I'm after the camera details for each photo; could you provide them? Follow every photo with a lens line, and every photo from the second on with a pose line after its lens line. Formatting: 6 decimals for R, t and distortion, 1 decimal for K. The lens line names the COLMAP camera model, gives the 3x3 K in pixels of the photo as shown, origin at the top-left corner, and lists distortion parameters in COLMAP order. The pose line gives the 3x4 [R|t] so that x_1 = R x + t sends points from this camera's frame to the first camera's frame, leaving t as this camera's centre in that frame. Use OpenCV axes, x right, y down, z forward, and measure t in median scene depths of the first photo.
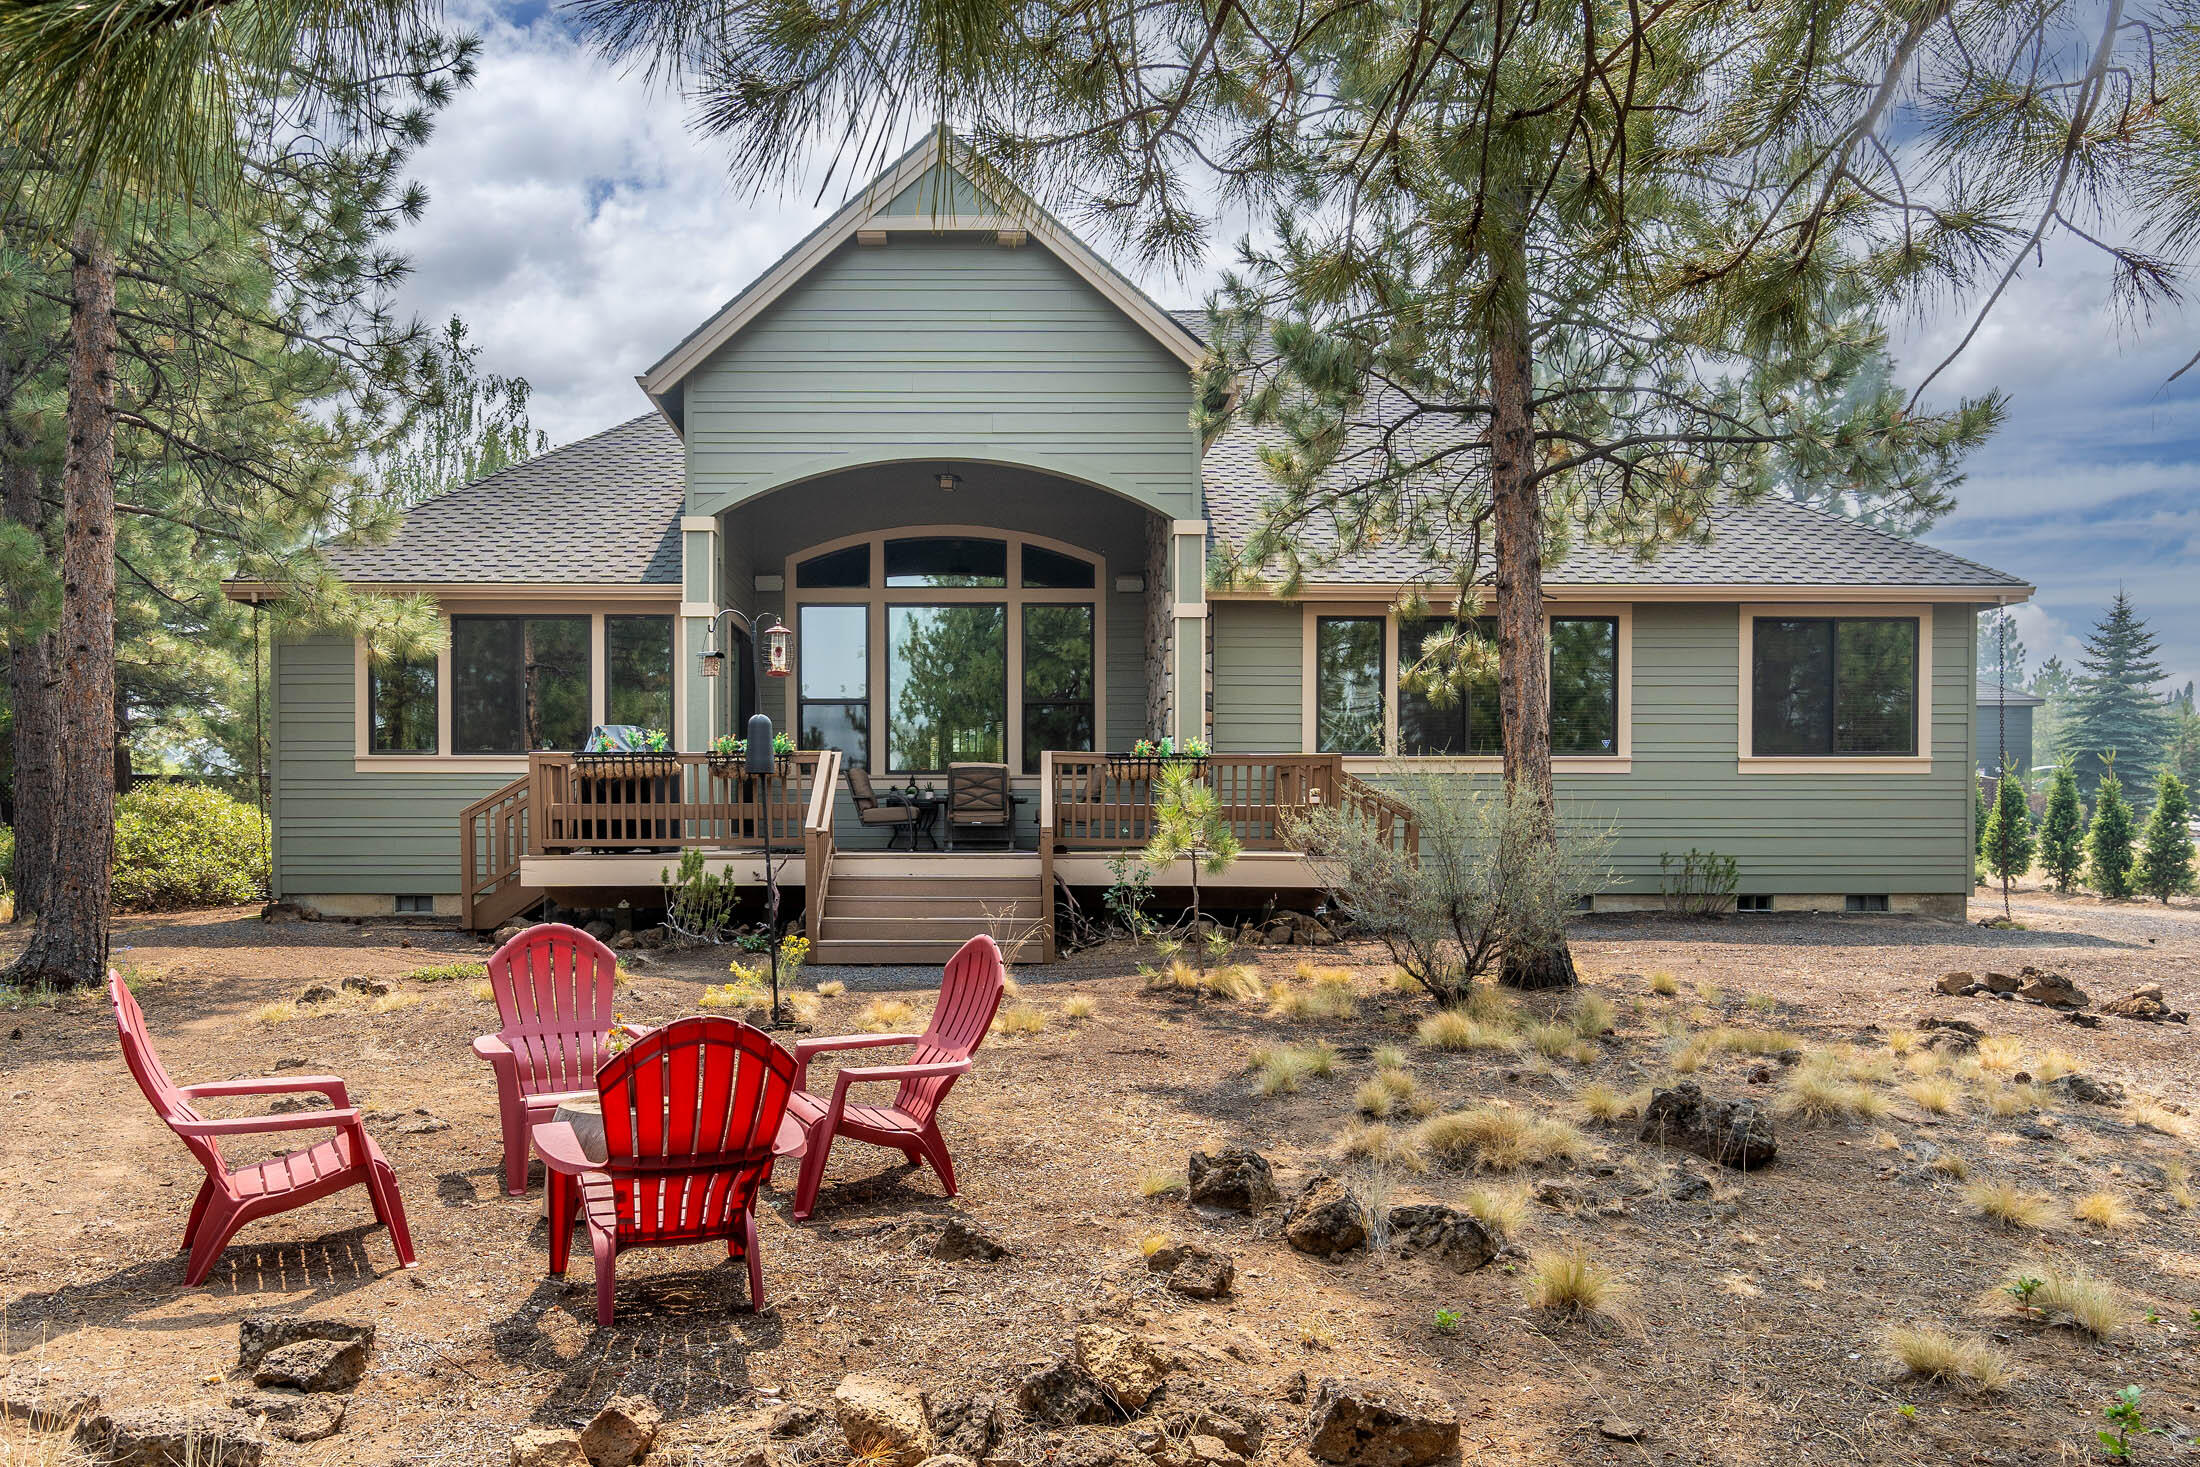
lens RADIAL K [[1486.6, 0, 1099.9], [0, 1486.6, 920.5], [0, 0, 1]] dist [0.001295, -0.001455]
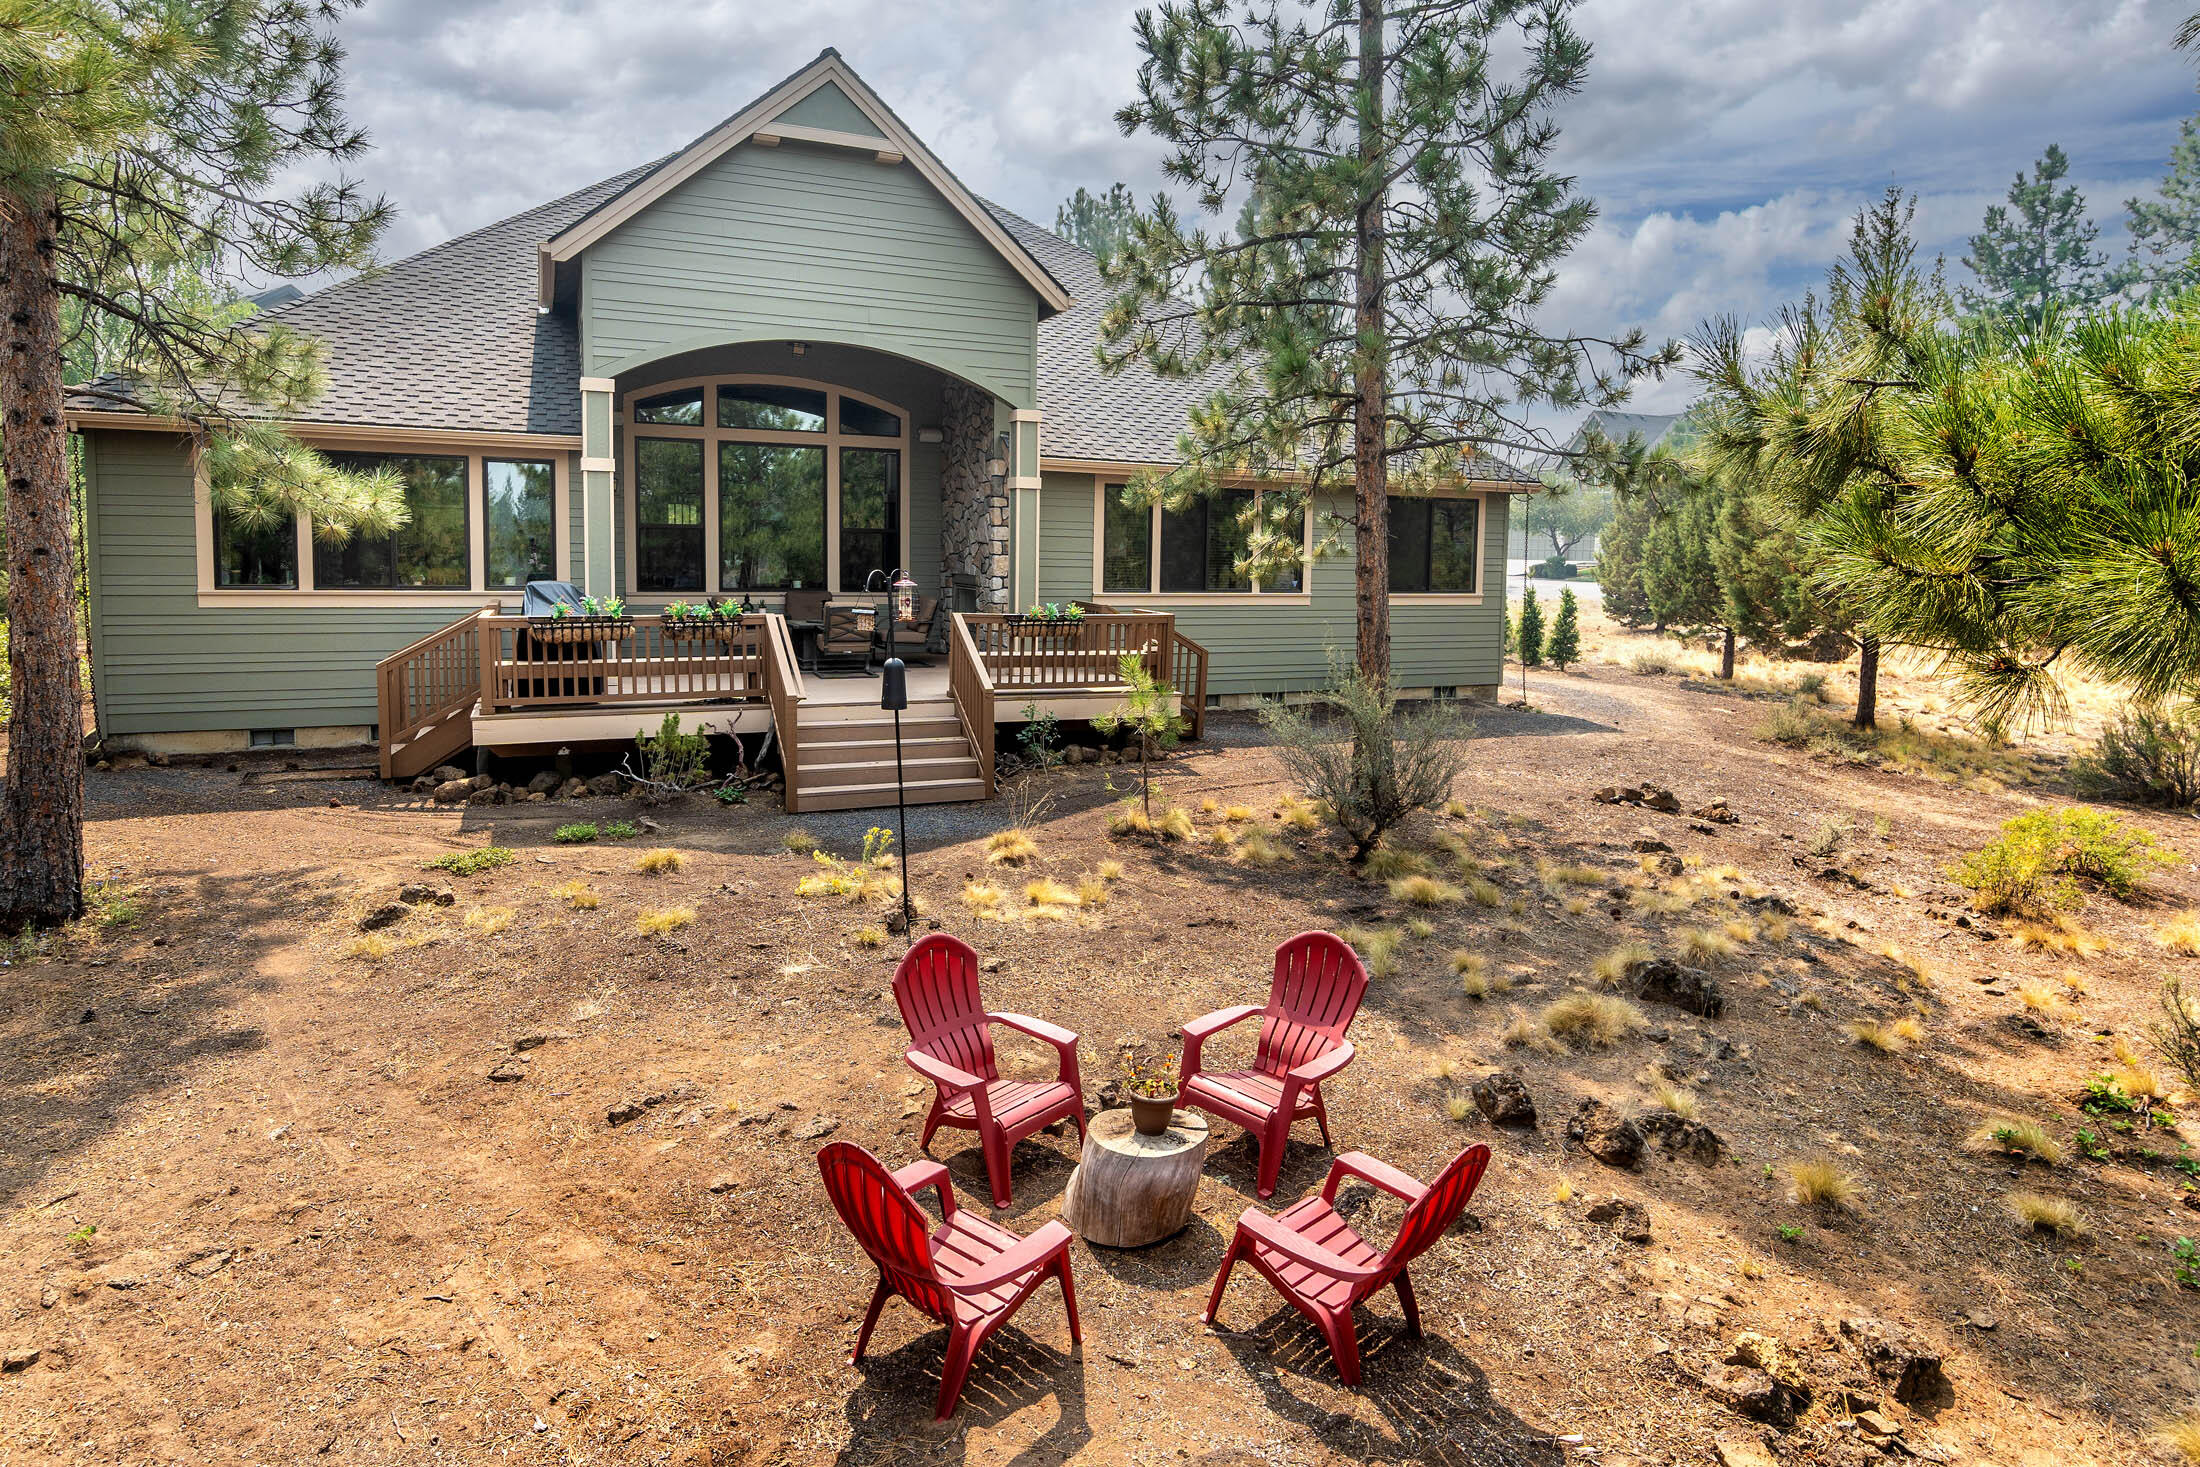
lens RADIAL K [[1184.4, 0, 1088.8], [0, 1184.4, 657.8], [0, 0, 1]] dist [-0.004765, 0.010004]
pose [[0.922603, -0.019281, 0.385269, -0.275864], [-0.003600, 0.998276, 0.058580, -0.120419], [-0.385734, -0.055433, 0.920943, 0.061057]]
